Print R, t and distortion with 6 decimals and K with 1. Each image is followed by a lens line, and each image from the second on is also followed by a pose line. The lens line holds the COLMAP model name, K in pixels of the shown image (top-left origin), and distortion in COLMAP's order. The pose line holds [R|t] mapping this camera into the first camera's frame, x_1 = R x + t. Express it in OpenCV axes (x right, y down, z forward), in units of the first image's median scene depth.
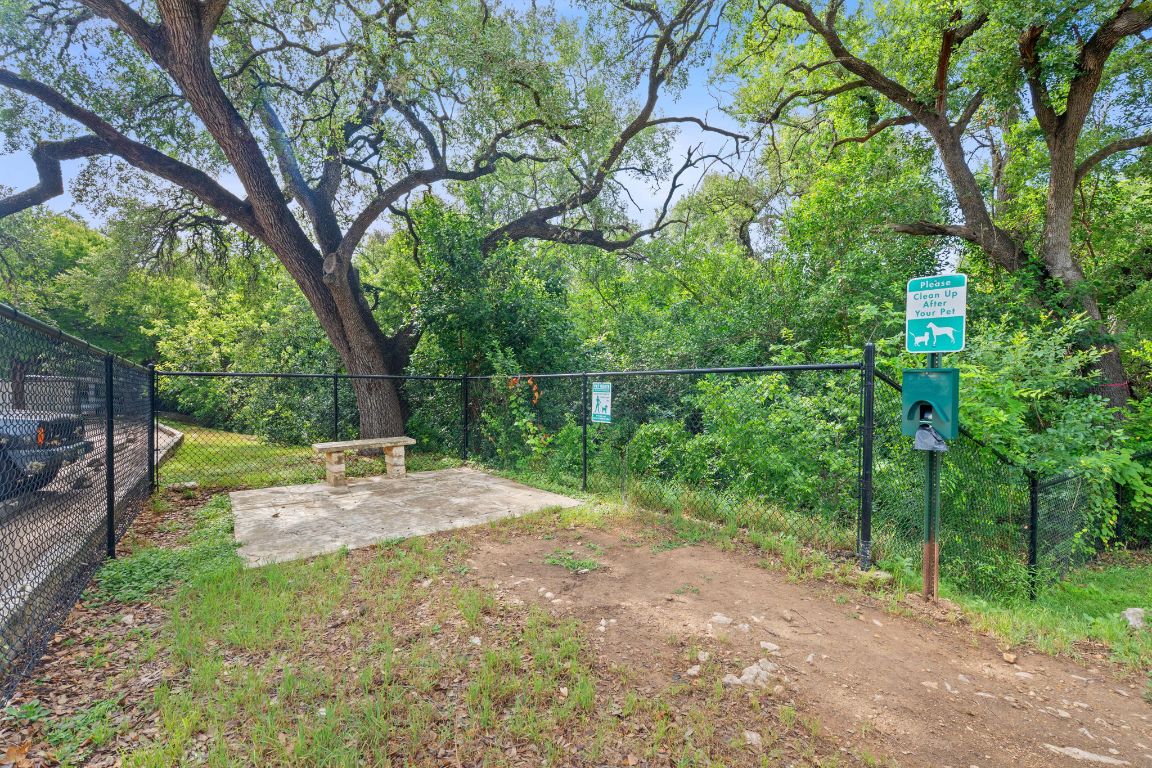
lens RADIAL K [[522.4, 0, 576.7], [0, 522.4, 384.7], [0, 0, 1]] dist [0.000991, 0.000359]
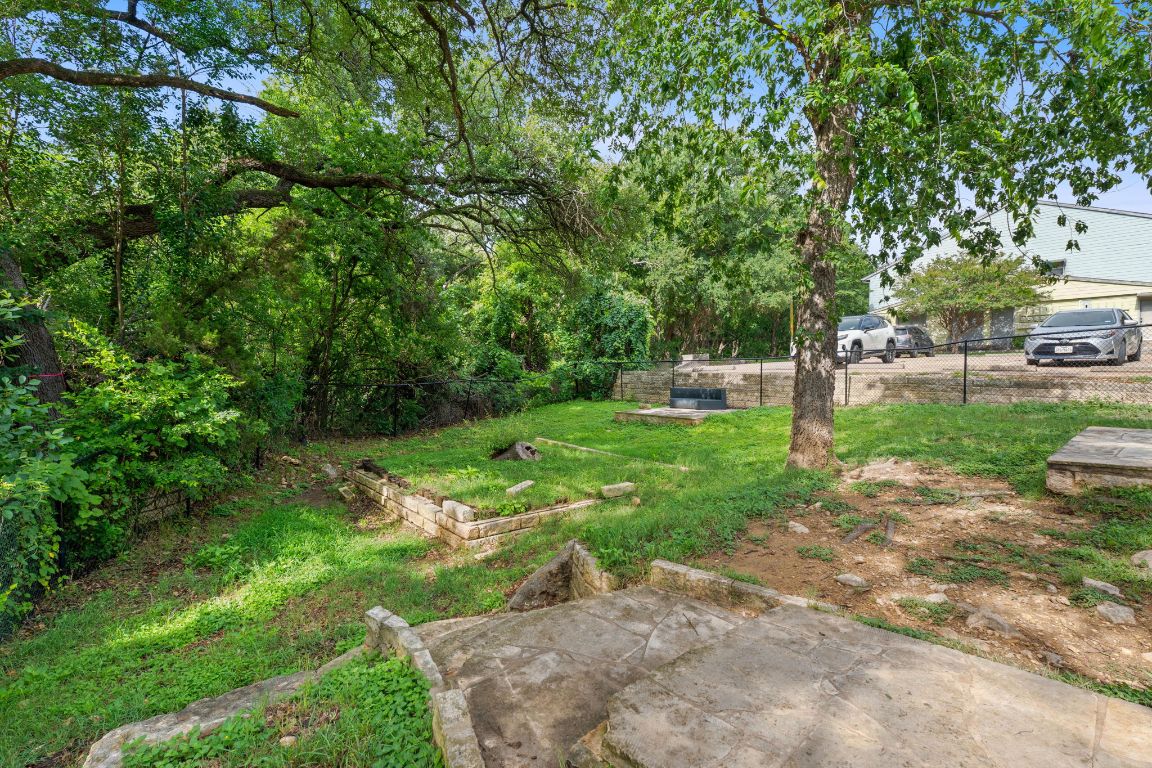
lens RADIAL K [[522.4, 0, 577.1], [0, 522.4, 385.5], [0, 0, 1]] dist [0.000991, 0.000359]
pose [[-0.022331, -0.026509, 0.999399, 0.266508], [0.029079, 0.999208, 0.027154, 0.022904], [-0.999328, 0.029668, -0.021543, 0.261203]]
